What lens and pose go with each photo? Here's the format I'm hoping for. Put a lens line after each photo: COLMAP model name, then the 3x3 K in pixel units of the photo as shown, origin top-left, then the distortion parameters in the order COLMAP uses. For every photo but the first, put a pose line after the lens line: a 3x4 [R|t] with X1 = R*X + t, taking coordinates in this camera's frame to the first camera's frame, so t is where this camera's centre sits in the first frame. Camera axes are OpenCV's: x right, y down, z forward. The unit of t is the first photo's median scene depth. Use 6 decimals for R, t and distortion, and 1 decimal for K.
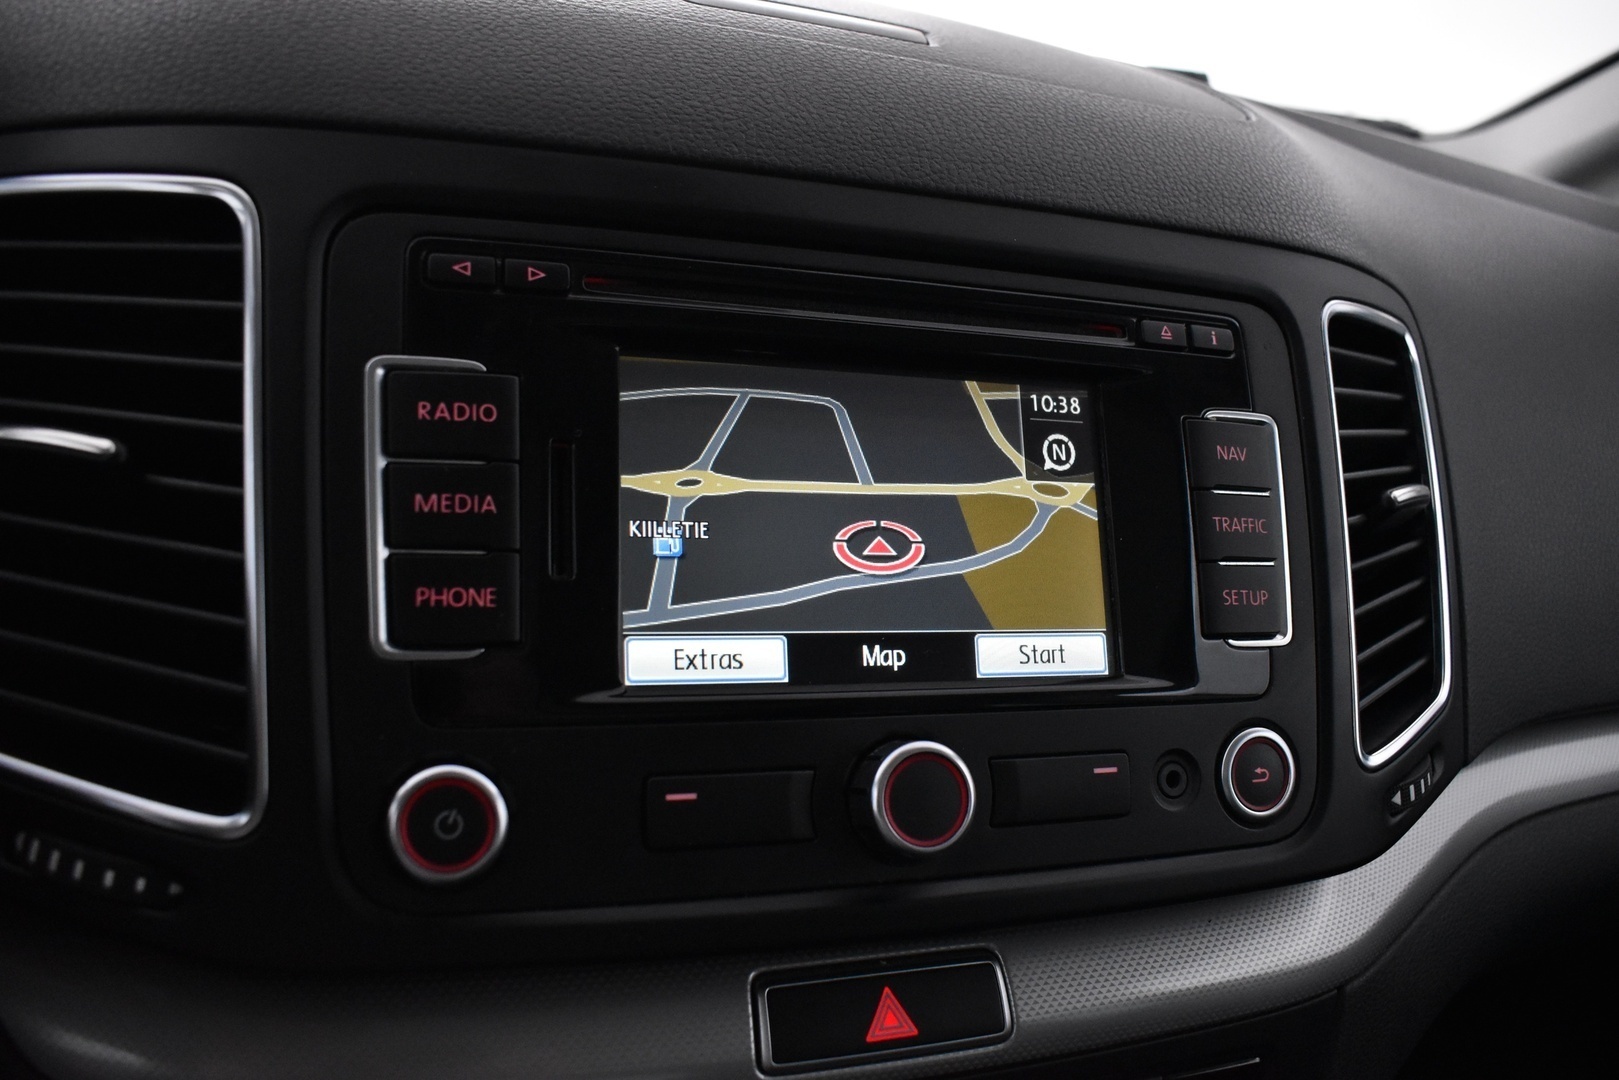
lens RADIAL K [[1264.9, 0, 813.0], [0, 1264.9, 537.7], [0, 0, 1]] dist [-0.100067, 0.007780]
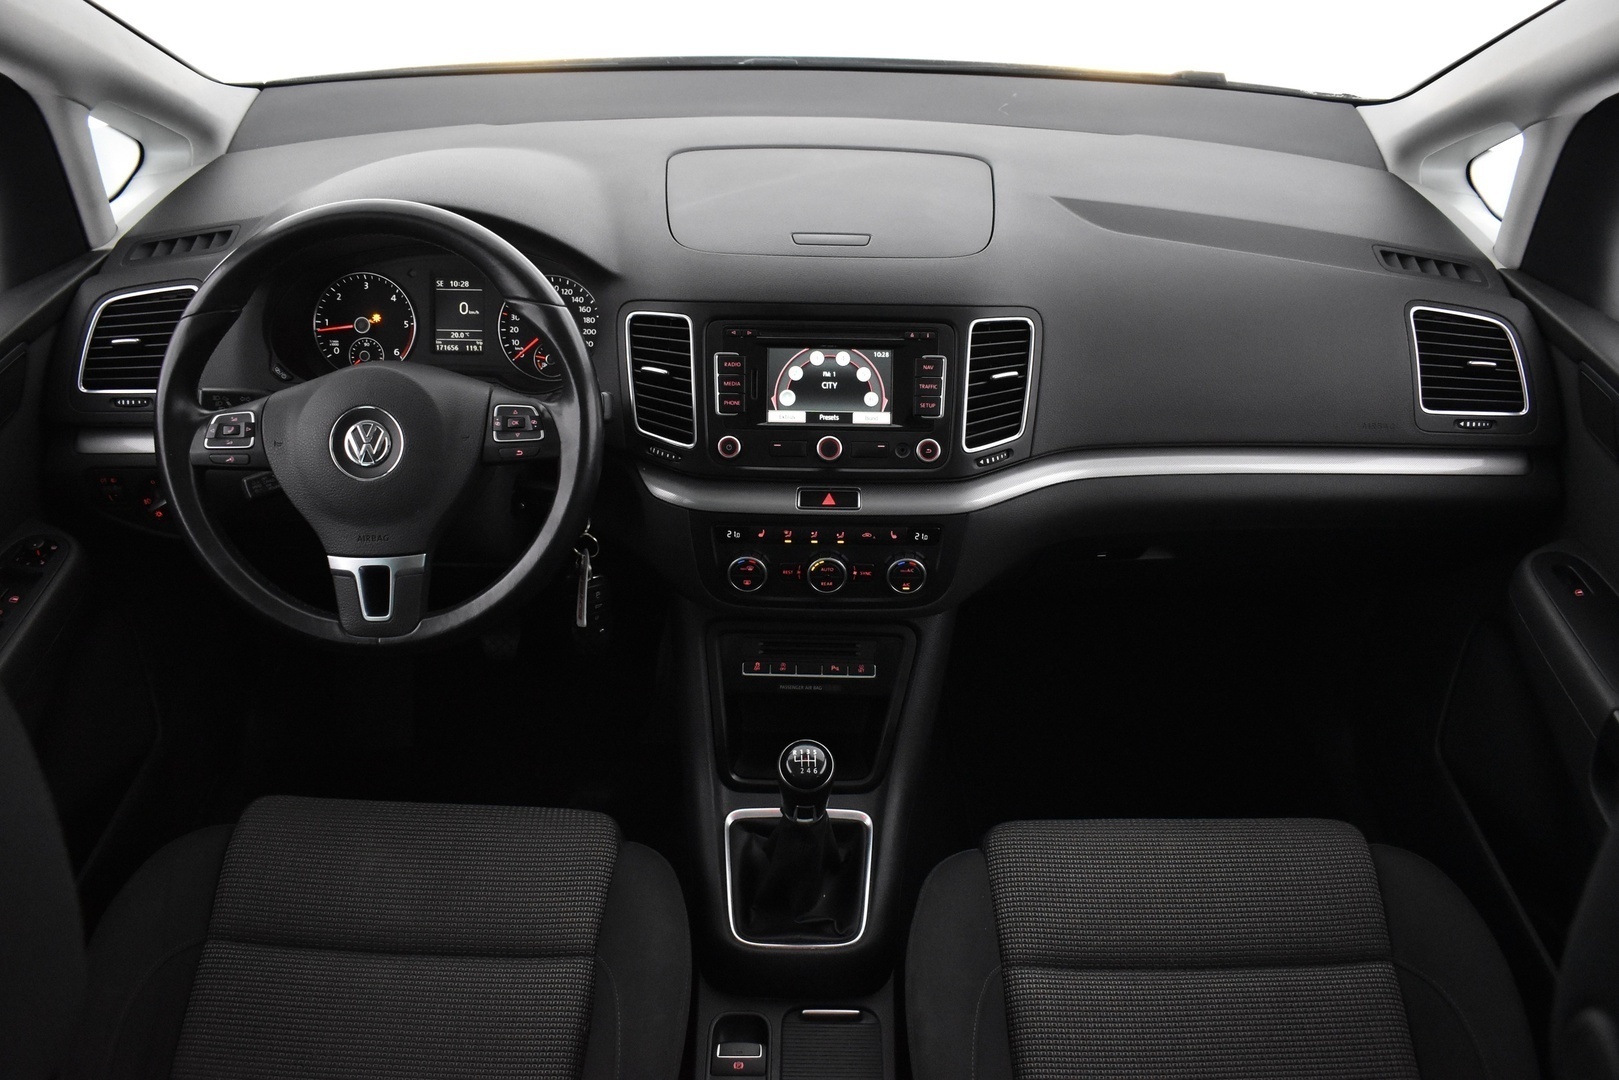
lens RADIAL K [[1264.9, 0, 804.5], [0, 1264.9, 543.9], [0, 0, 1]] dist [-0.100067, 0.007780]
pose [[0.935836, 0.069131, -0.345590, 1.572824], [0.004537, 0.978129, 0.207949, -0.399744], [0.352408, -0.196174, 0.915054, -3.219586]]
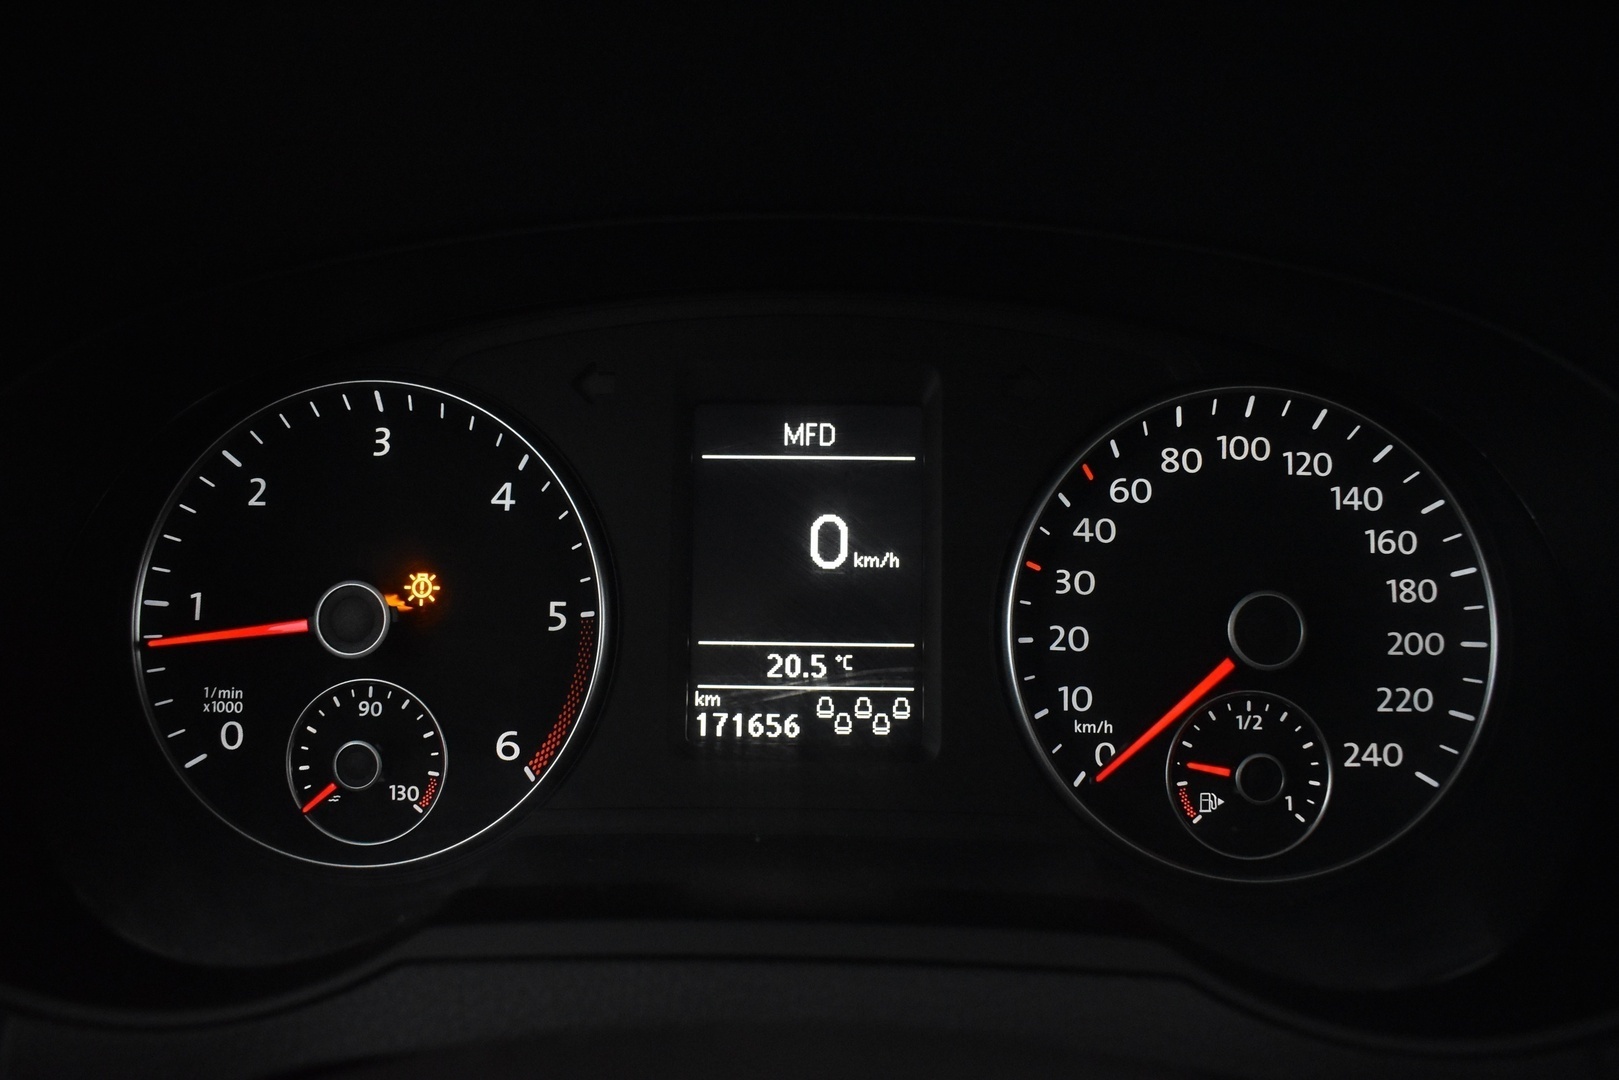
lens RADIAL K [[1264.9, 0, 811.8], [0, 1264.9, 535.1], [0, 0, 1]] dist [-0.100067, 0.007780]
pose [[0.926263, -0.029020, -0.375759, -1.147208], [0.019018, 0.999360, -0.030300, -0.258123], [0.376398, 0.020920, 0.926222, 0.103985]]
